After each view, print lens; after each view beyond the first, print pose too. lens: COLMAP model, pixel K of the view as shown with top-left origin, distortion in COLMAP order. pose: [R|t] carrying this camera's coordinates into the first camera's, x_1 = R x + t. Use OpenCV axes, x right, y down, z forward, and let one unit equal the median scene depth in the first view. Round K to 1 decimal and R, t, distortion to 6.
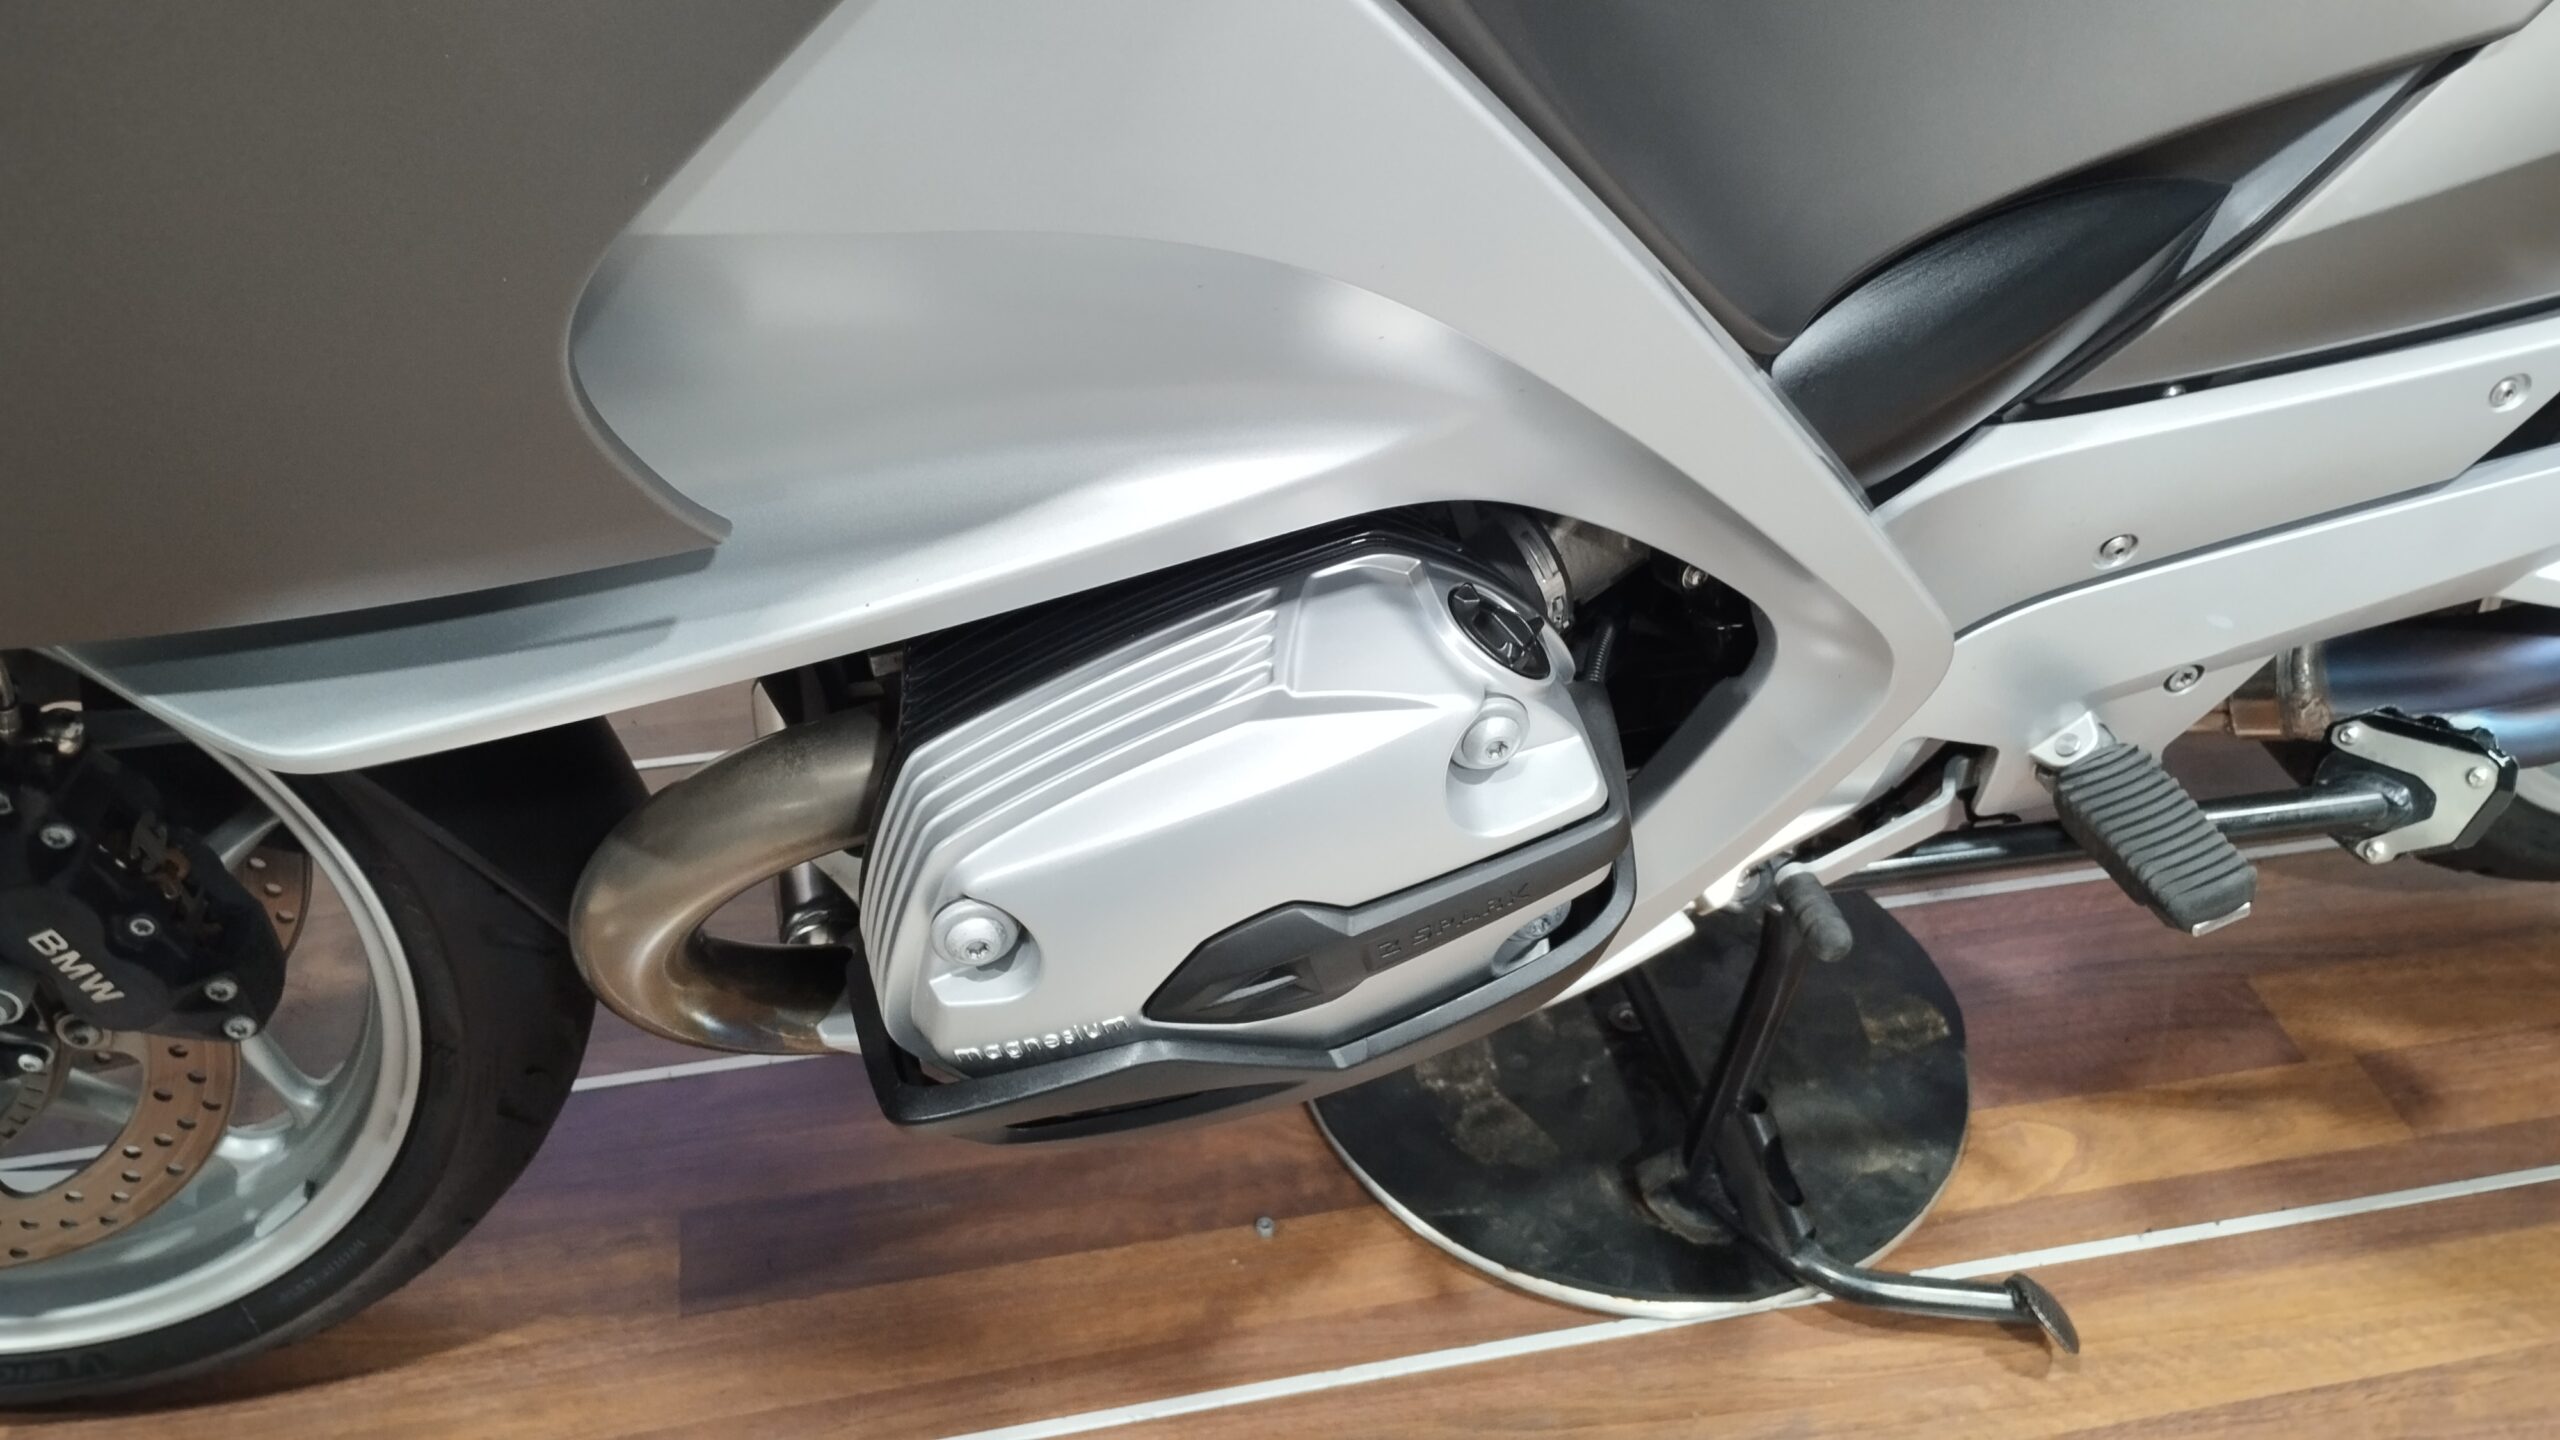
lens RADIAL K [[2167.8, 0, 1297.4], [0, 2167.8, 720.2], [0, 0, 1]] dist [0.080715, -0.107828]
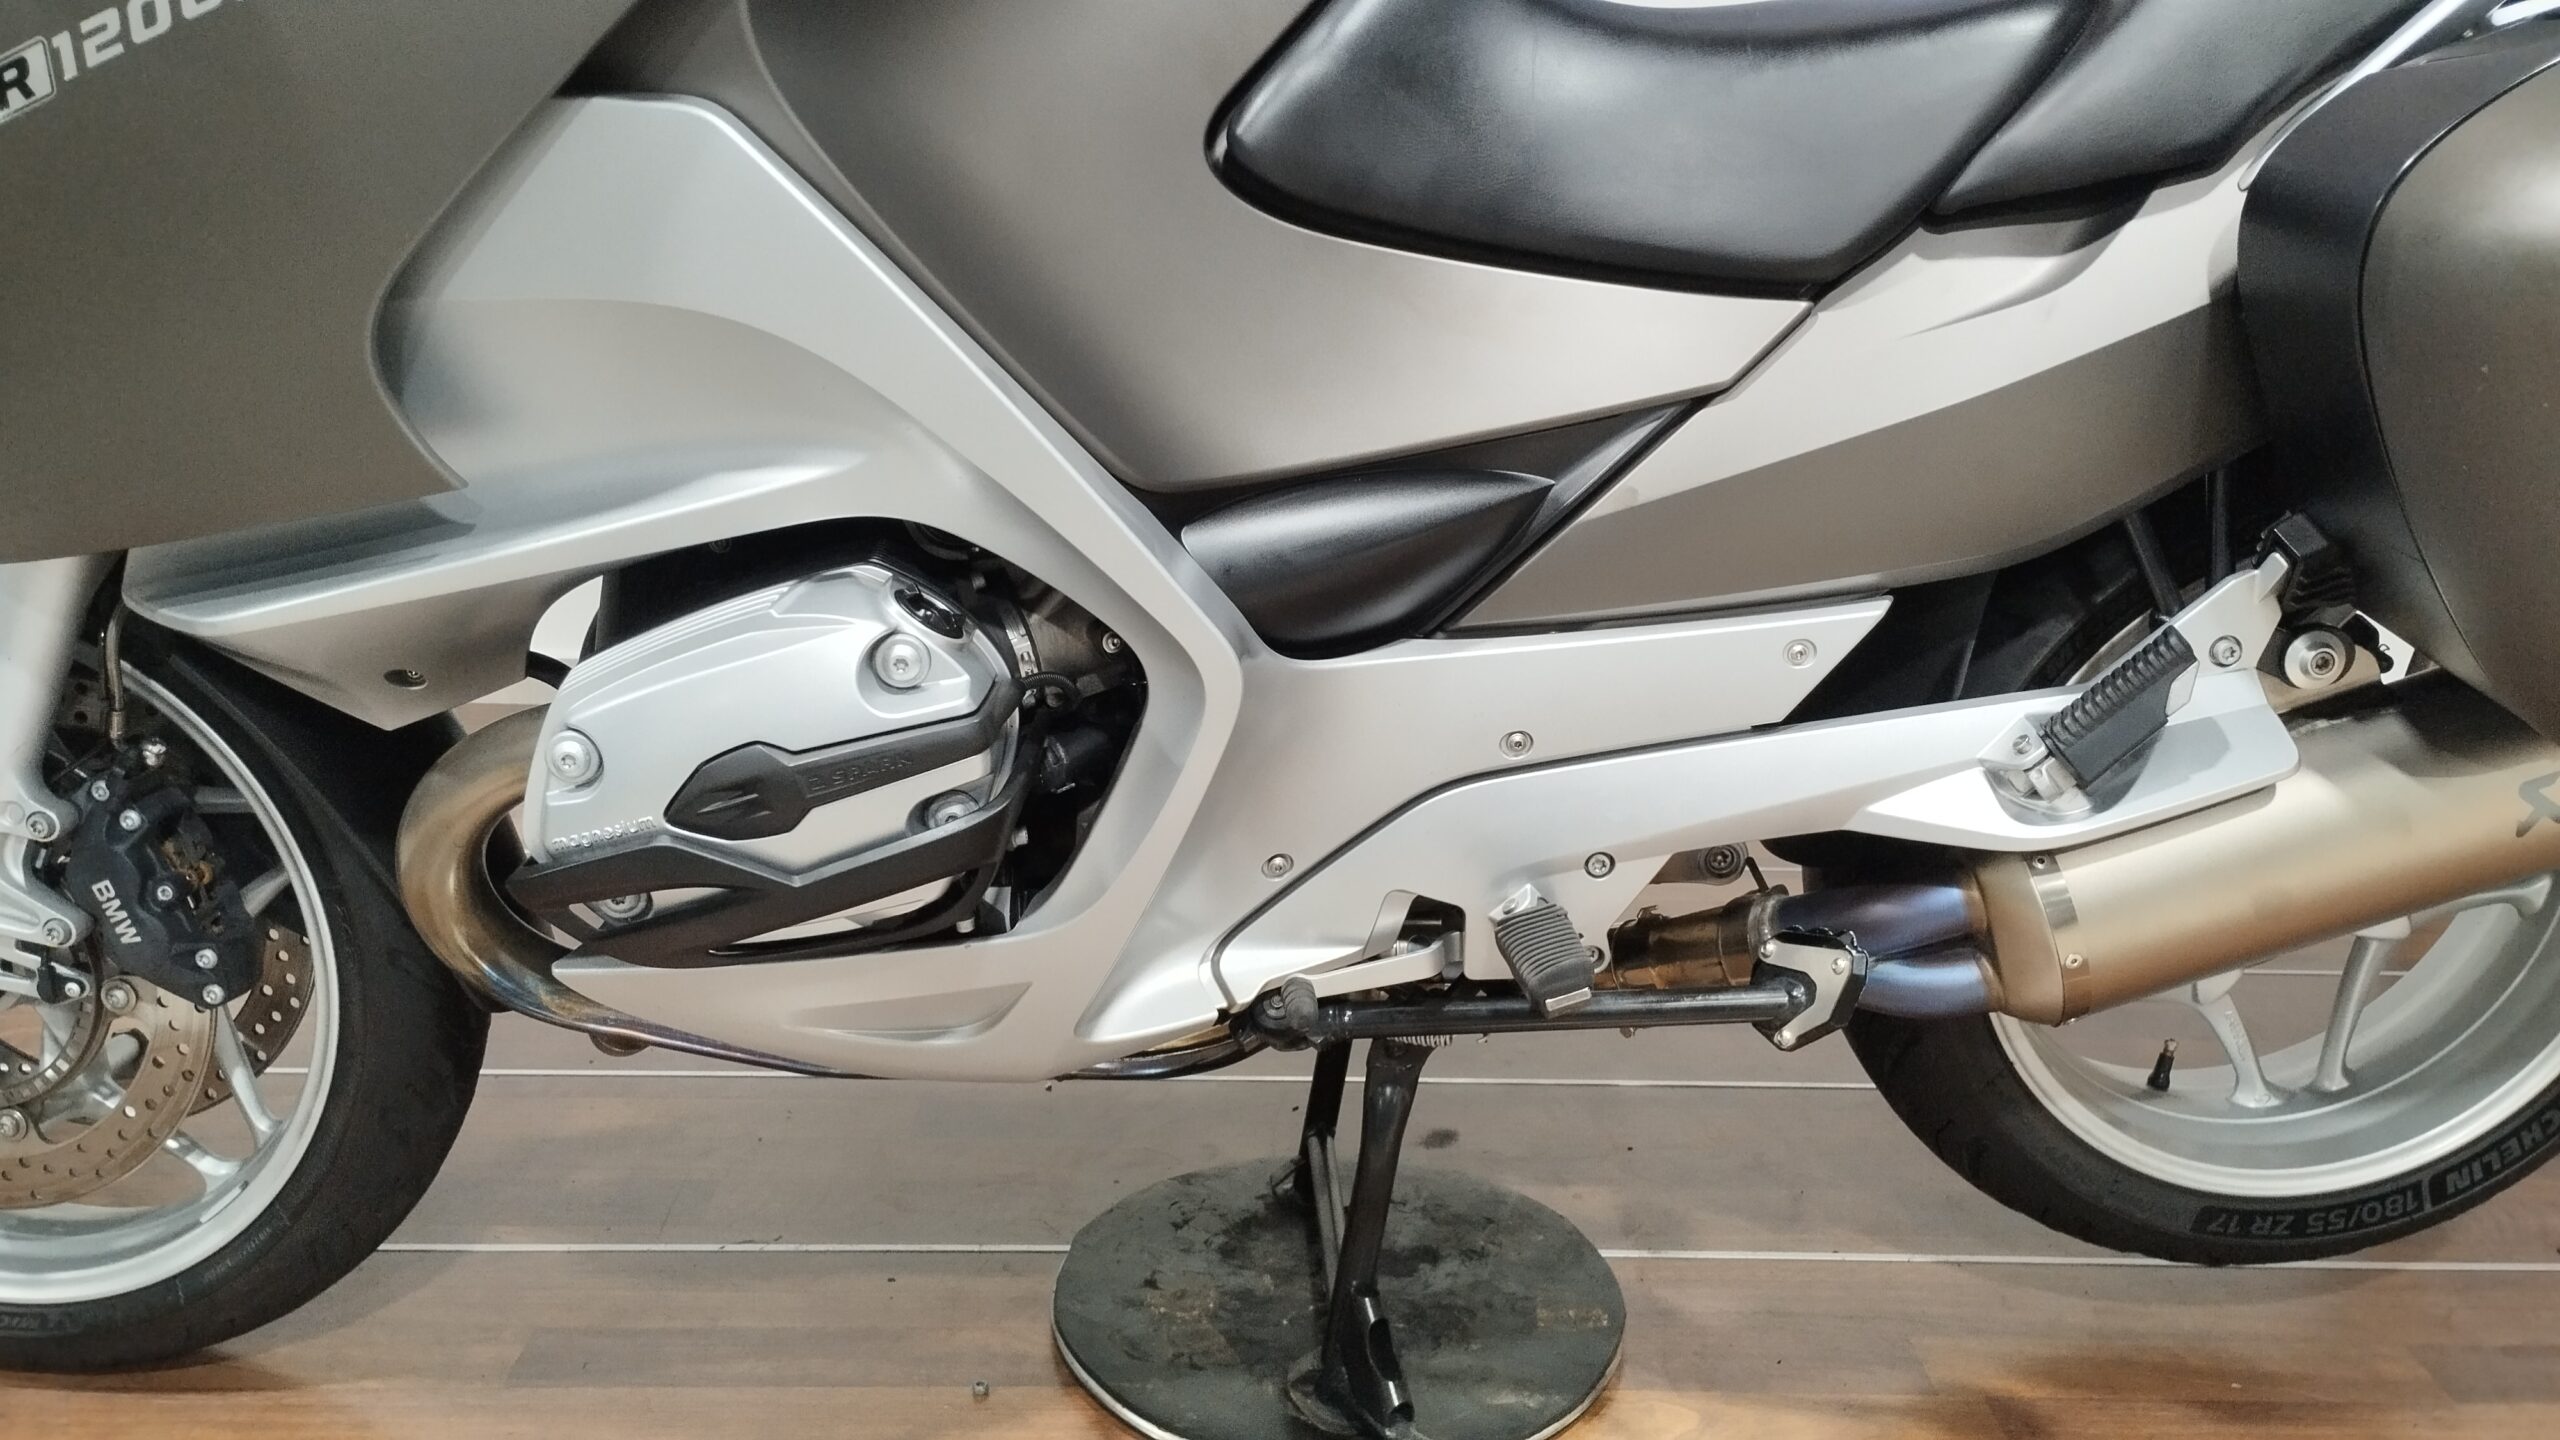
lens RADIAL K [[2167.8, 0, 1297.4], [0, 2167.8, 720.2], [0, 0, 1]] dist [0.080715, -0.107828]
pose [[0.982904, 0.049794, -0.177258, 0.452447], [-0.114718, 0.918647, -0.378058, 0.423221], [0.144012, 0.391930, 0.908654, -0.274515]]
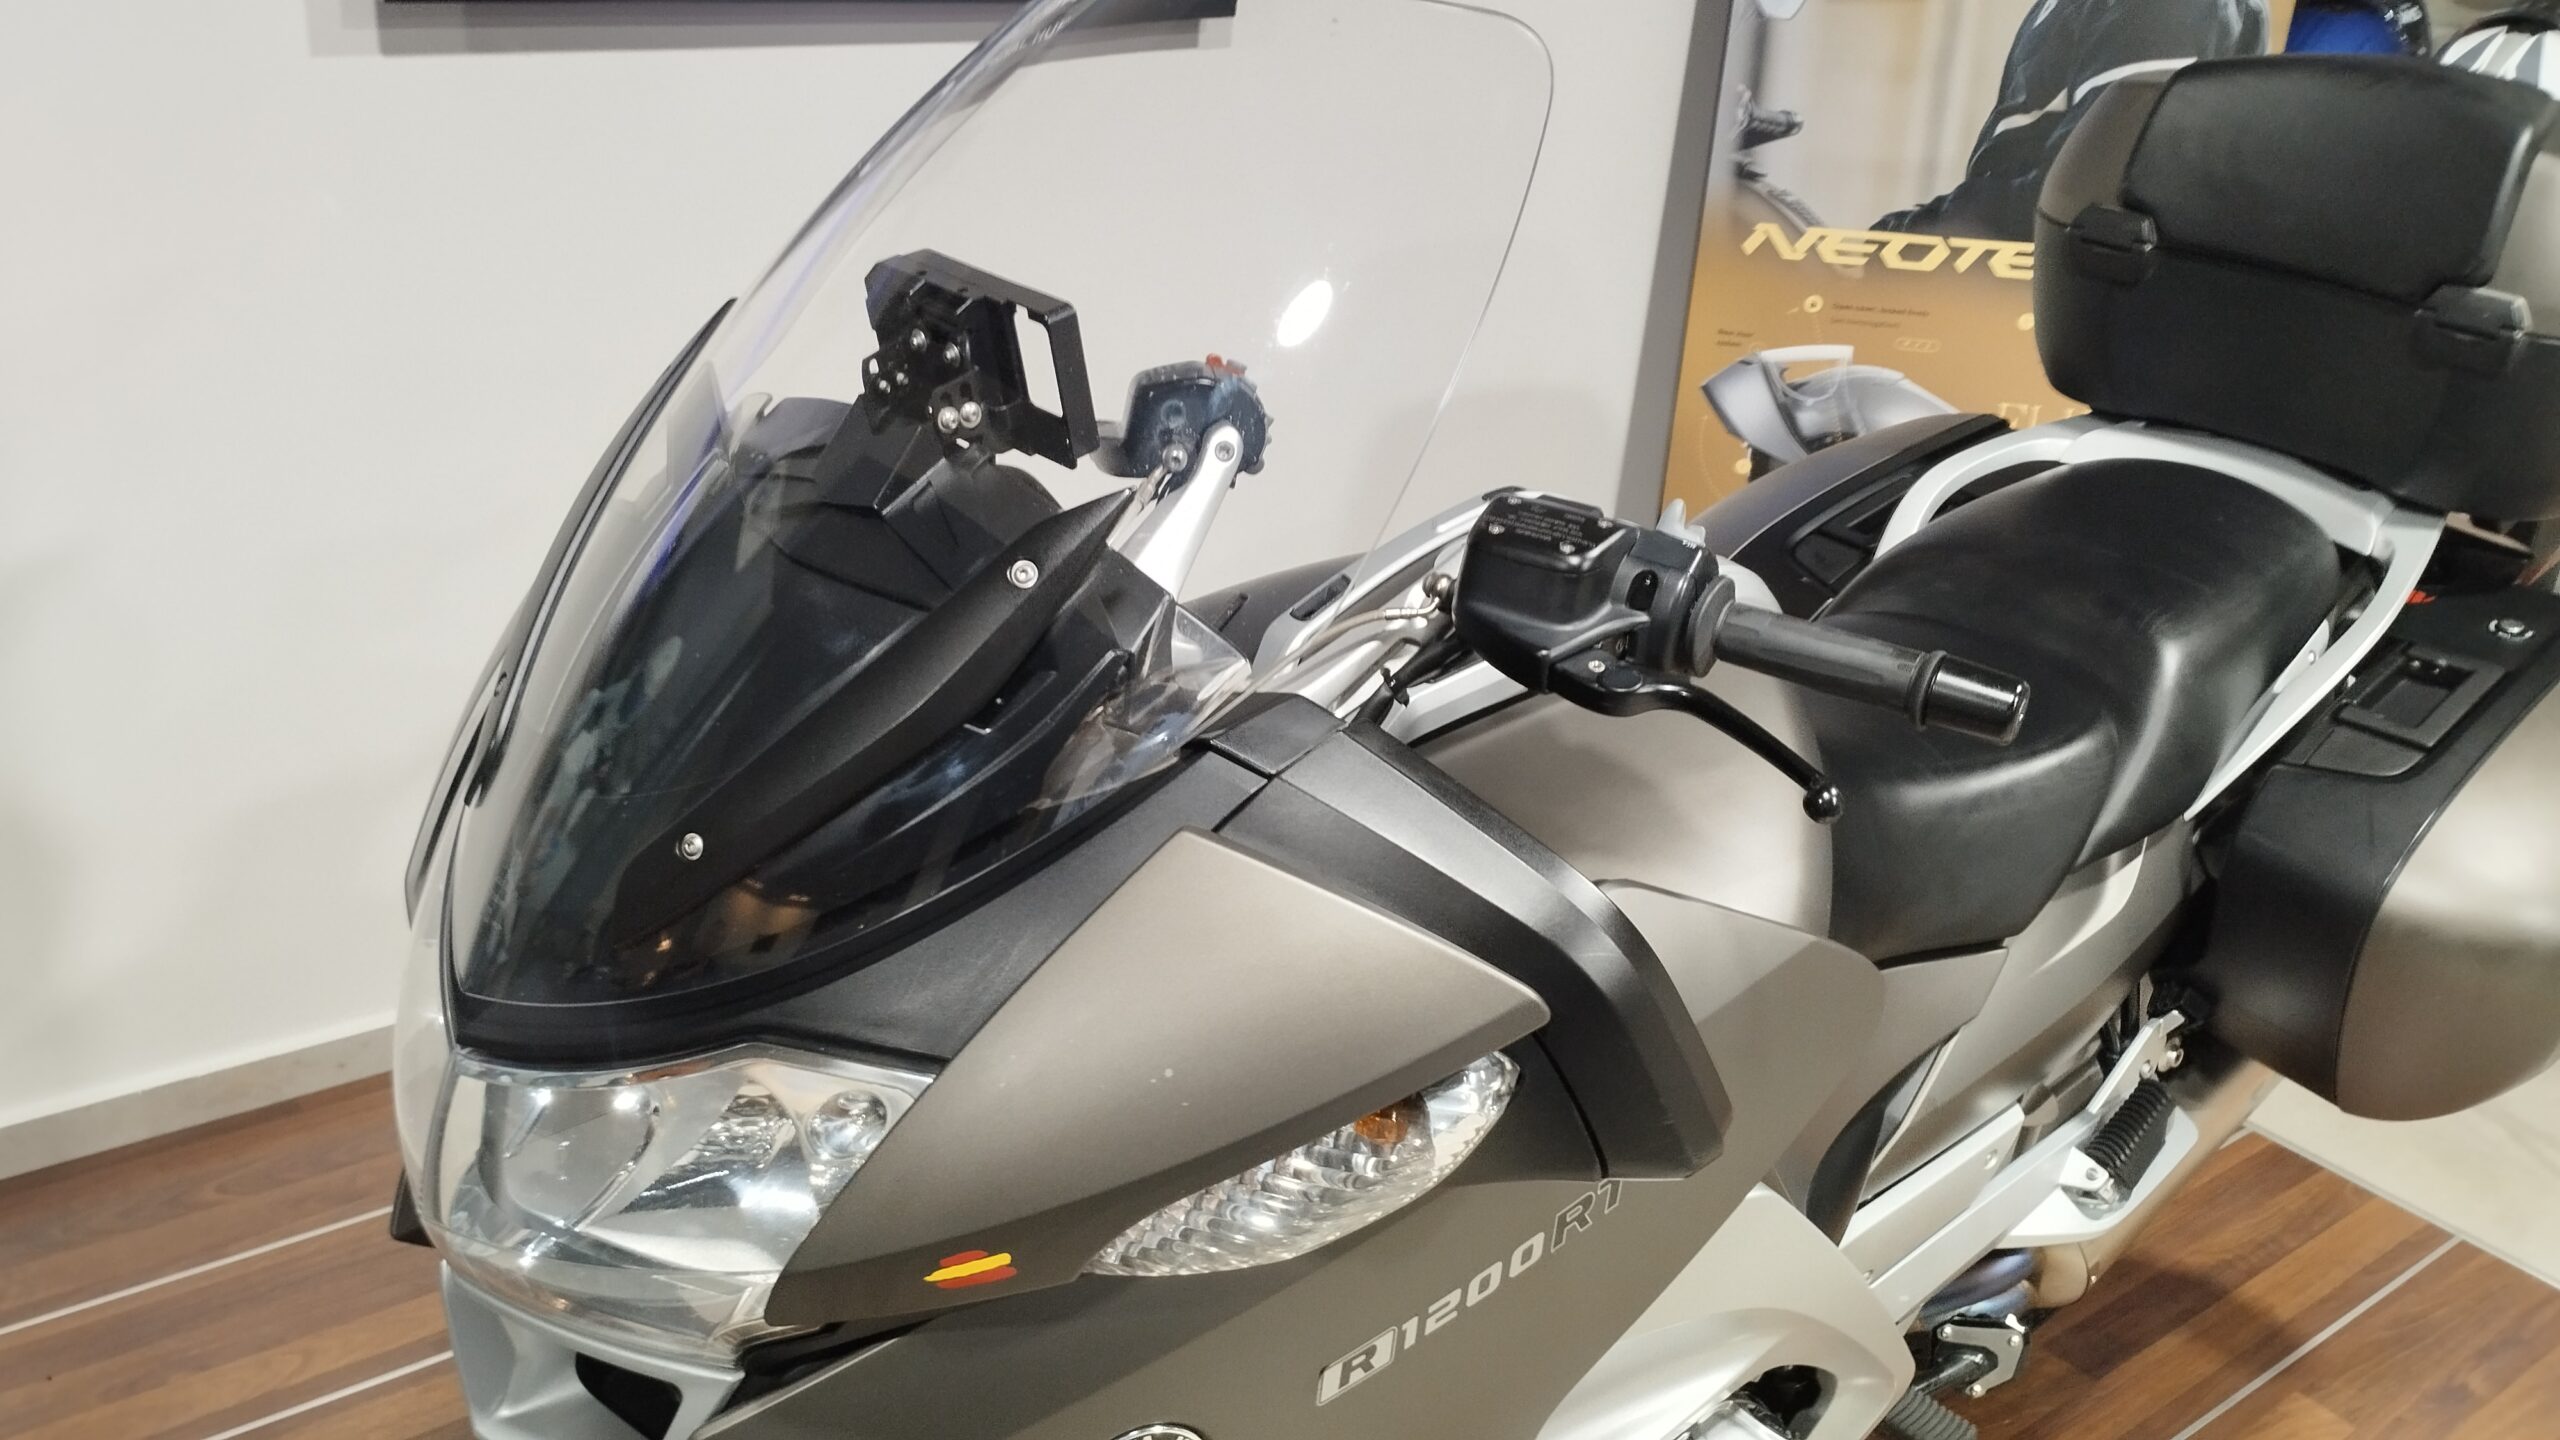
lens RADIAL K [[2167.8, 0, 1297.4], [0, 2167.8, 720.2], [0, 0, 1]] dist [0.080715, -0.107828]
pose [[0.895656, -0.136700, 0.423218, -0.804773], [0.241476, 0.948583, -0.204643, -0.259258], [-0.373483, 0.285487, 0.882614, -0.660070]]
